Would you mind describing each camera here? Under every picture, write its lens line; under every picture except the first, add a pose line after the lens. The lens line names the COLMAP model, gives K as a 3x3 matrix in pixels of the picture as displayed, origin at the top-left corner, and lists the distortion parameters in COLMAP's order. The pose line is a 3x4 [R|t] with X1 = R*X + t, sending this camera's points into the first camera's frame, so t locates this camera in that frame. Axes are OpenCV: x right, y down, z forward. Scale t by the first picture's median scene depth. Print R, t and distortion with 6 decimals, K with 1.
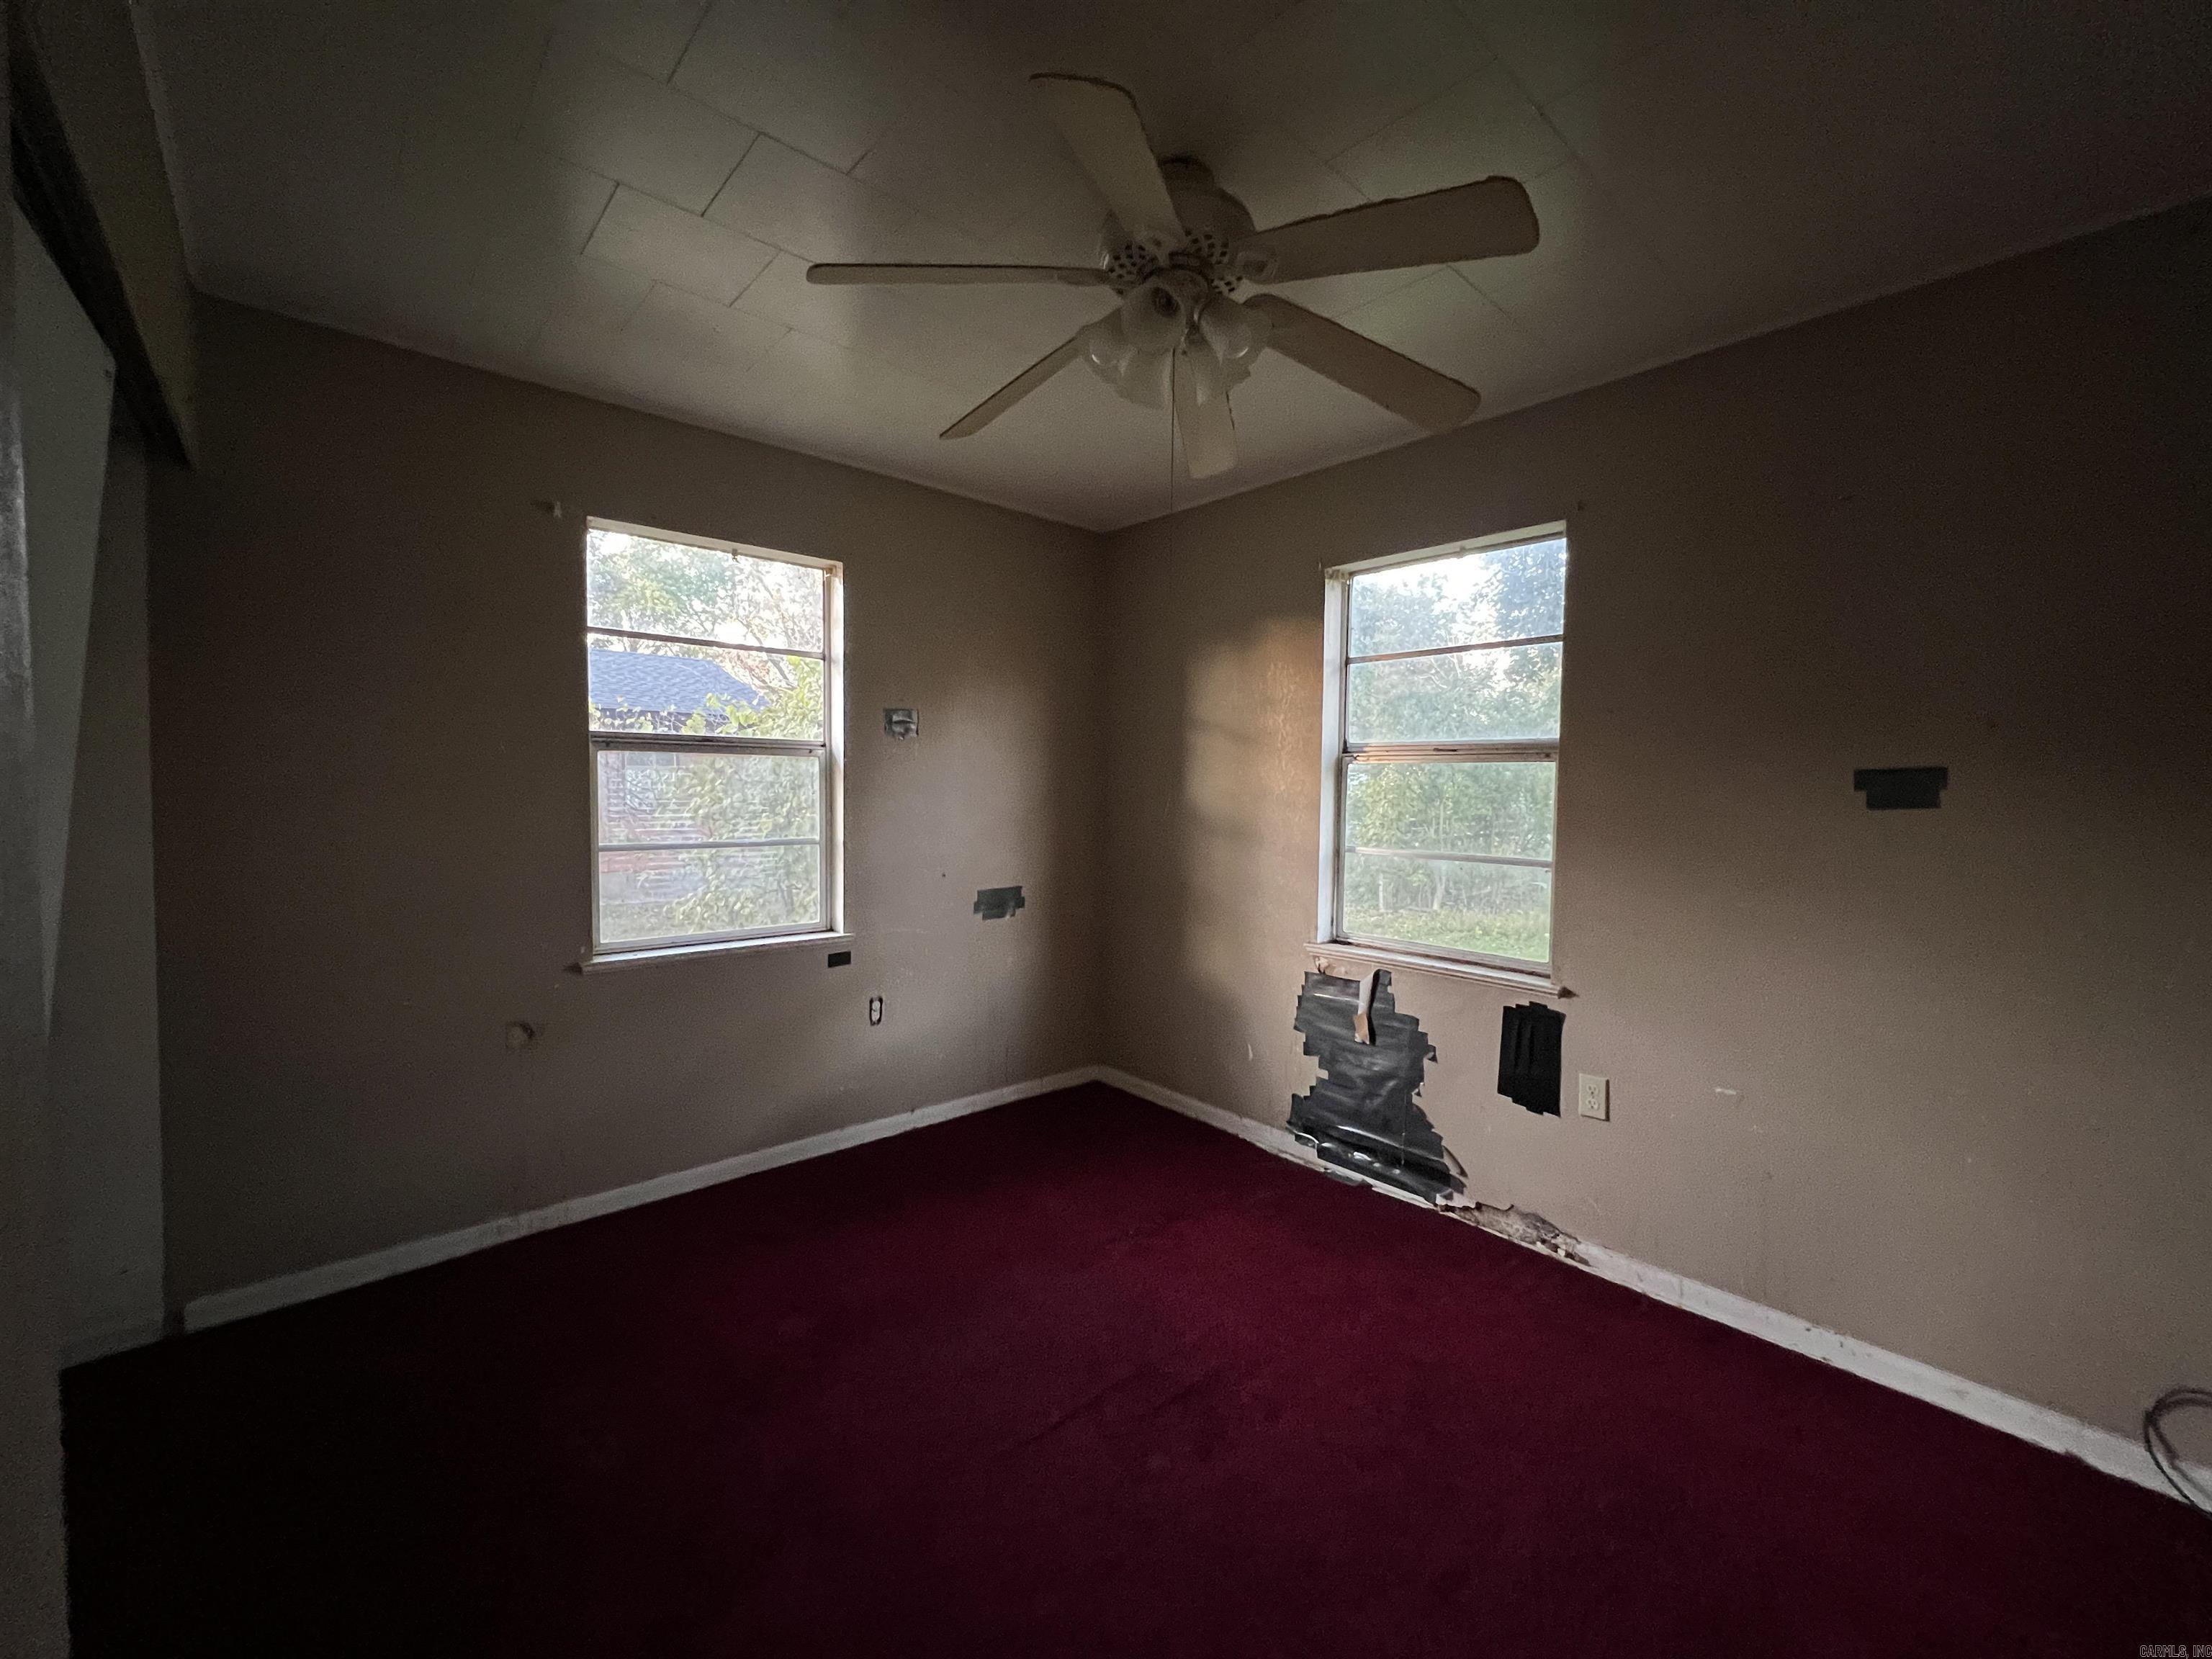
lens RADIAL K [[887.4, 0, 1106.1], [0, 887.4, 824.5], [0, 0, 1]] dist [-0.002399, 0.000881]
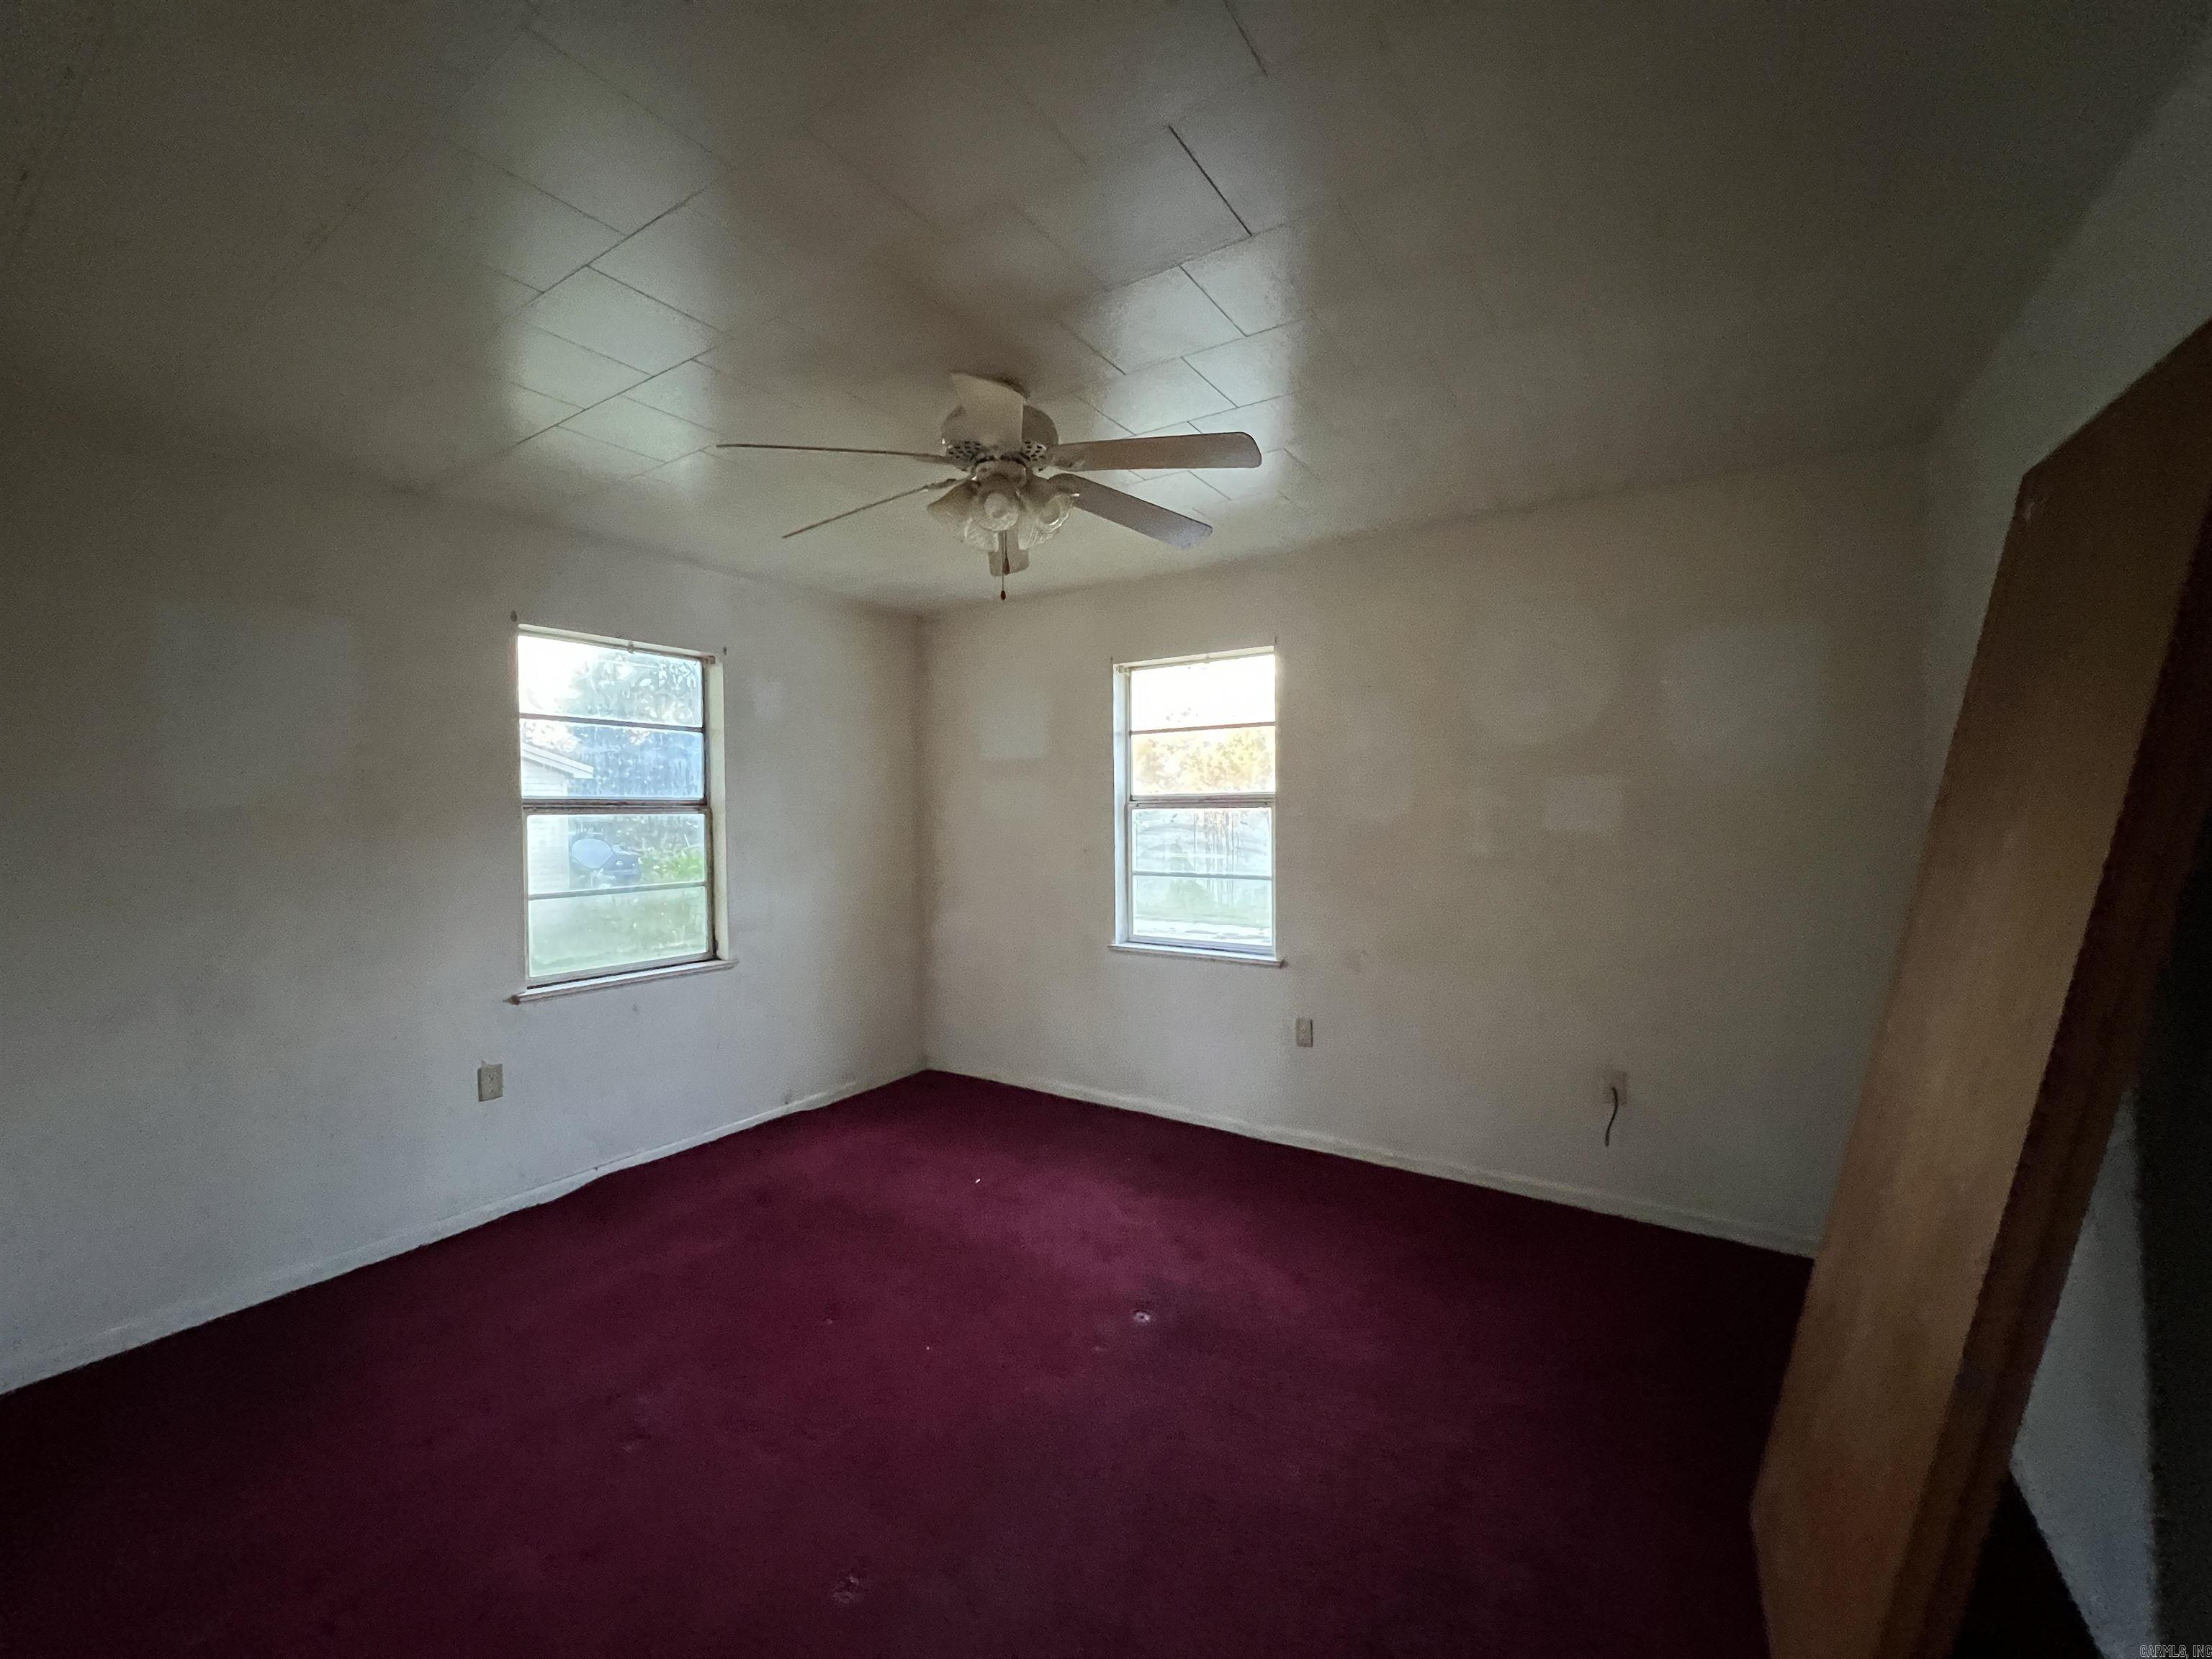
lens RADIAL K [[887.4, 0, 1106.1], [0, 887.4, 824.5], [0, 0, 1]] dist [-0.002399, 0.000881]
pose [[0.971497, -0.027710, 0.235425, -0.091700], [0.033424, 0.999235, -0.020313, -0.019746], [-0.234682, 0.027603, 0.971680, -0.320903]]
